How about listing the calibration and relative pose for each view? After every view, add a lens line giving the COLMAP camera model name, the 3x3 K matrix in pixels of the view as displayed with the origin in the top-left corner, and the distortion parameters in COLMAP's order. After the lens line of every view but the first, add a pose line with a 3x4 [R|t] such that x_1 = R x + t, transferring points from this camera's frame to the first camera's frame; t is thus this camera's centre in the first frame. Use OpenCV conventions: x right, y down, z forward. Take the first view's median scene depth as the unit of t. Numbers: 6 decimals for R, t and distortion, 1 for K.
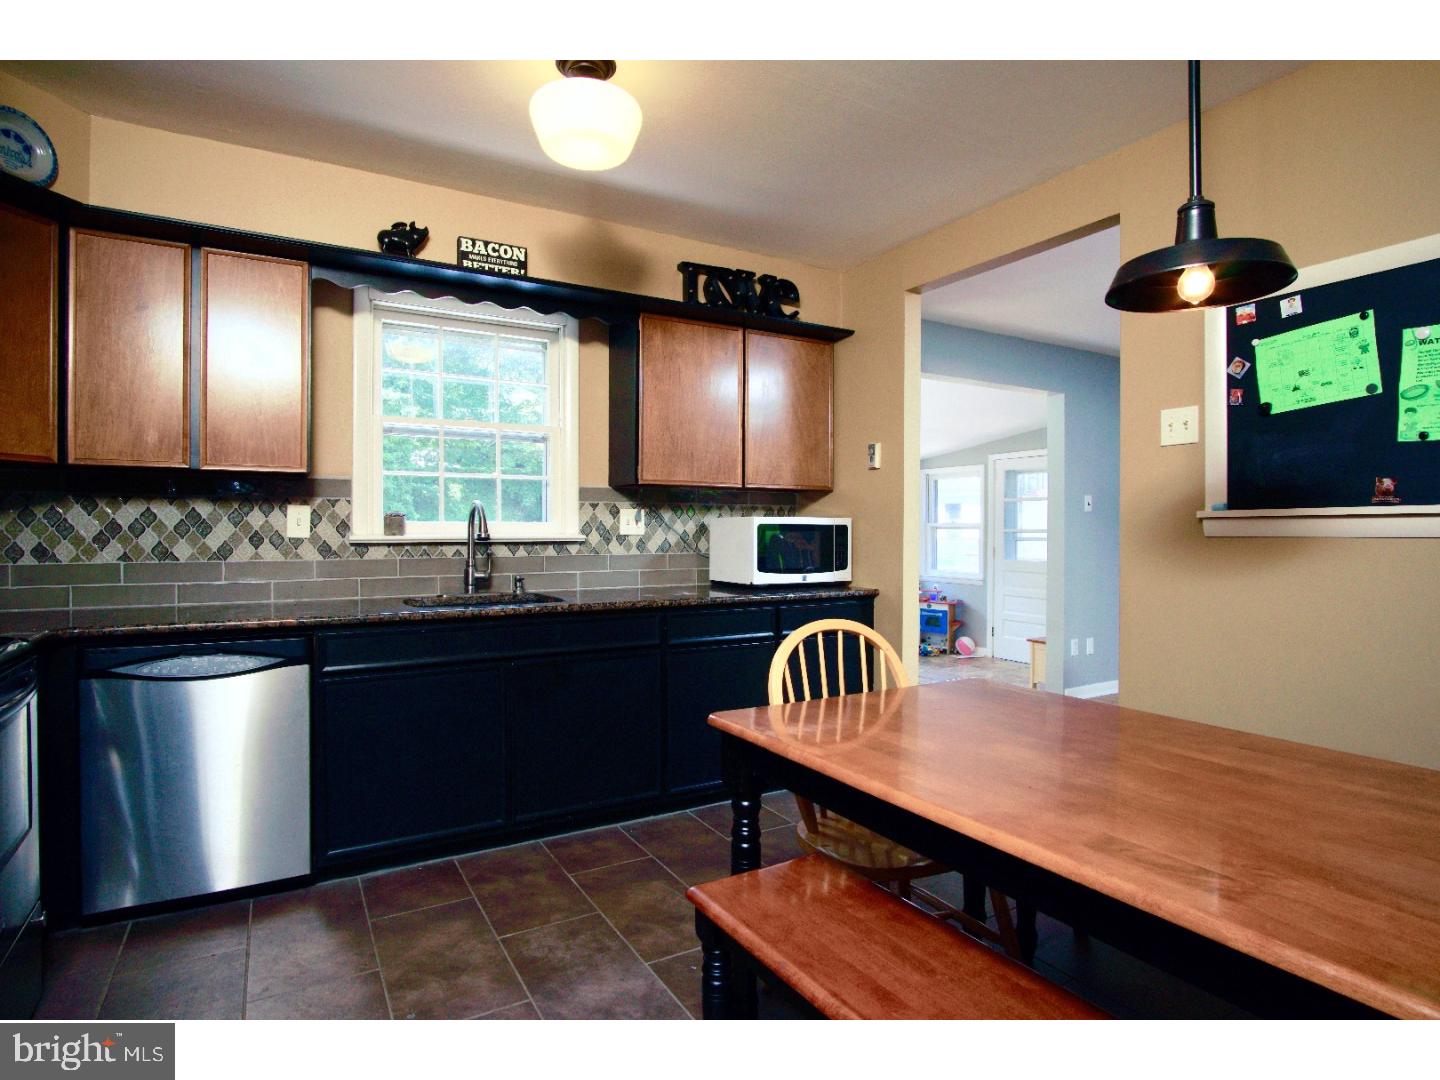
lens RADIAL K [[759.5, 0, 715.4], [0, 759.5, 534.4], [0, 0, 1]] dist [-0.030323, -0.000080]
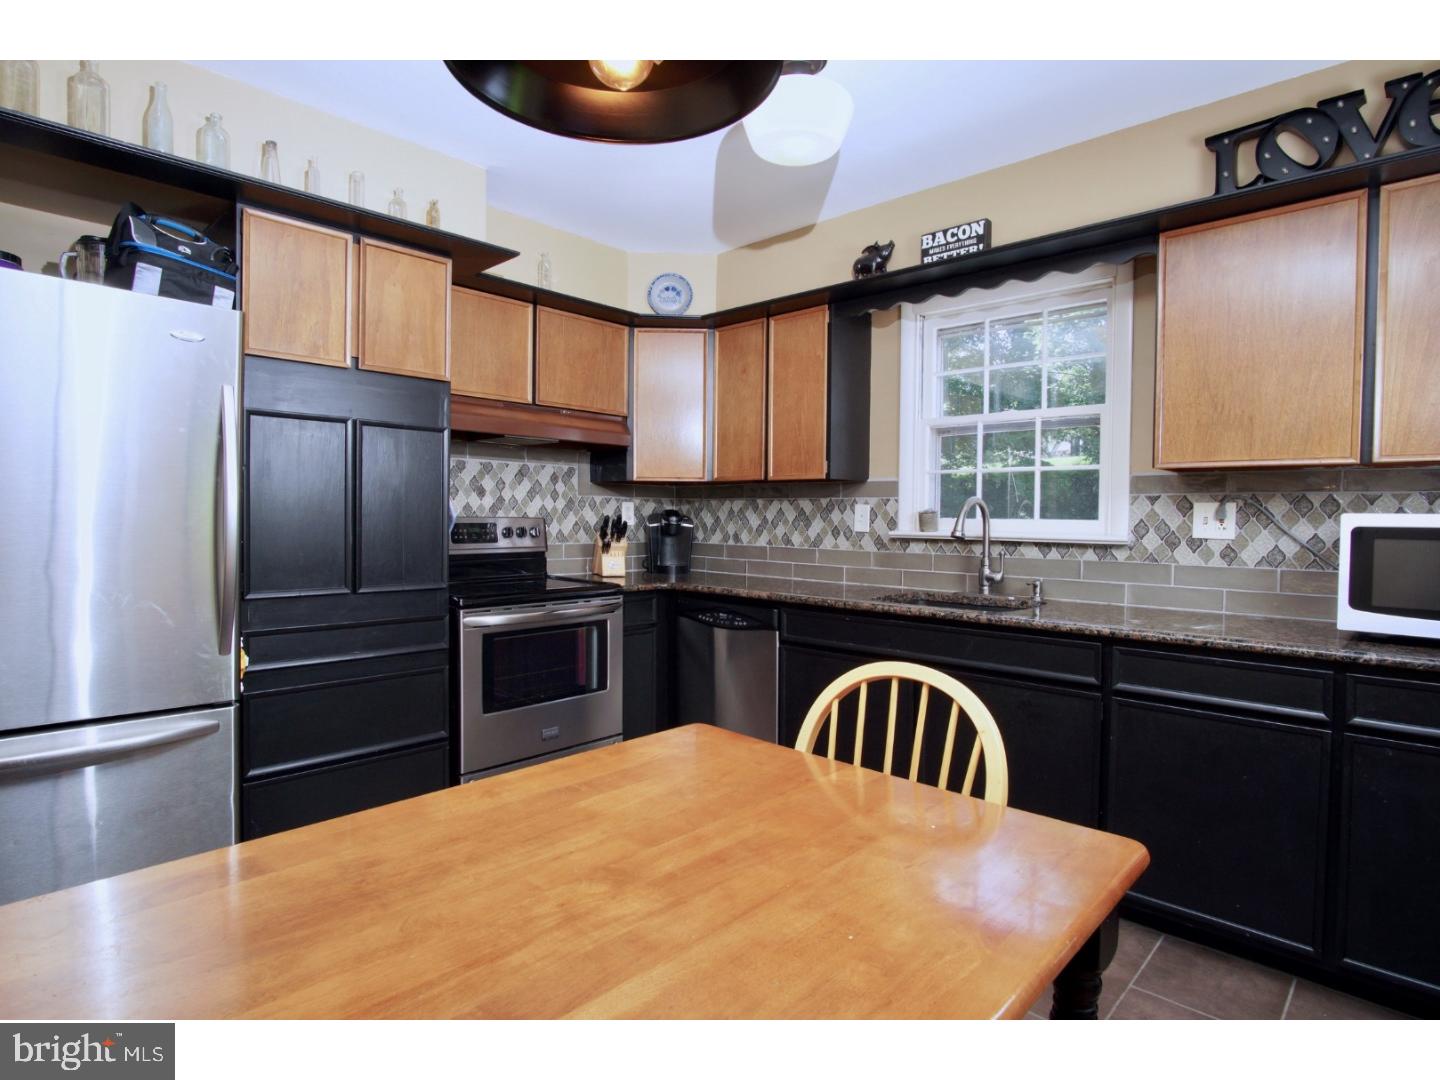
lens RADIAL K [[759.5, 0, 715.4], [0, 759.5, 534.4], [0, 0, 1]] dist [-0.030323, -0.000080]
pose [[0.273214, 0.018871, -0.961768, 0.531883], [-0.025763, 0.999592, 0.012294, -0.000213], [0.961608, 0.021420, 0.273588, 0.436835]]
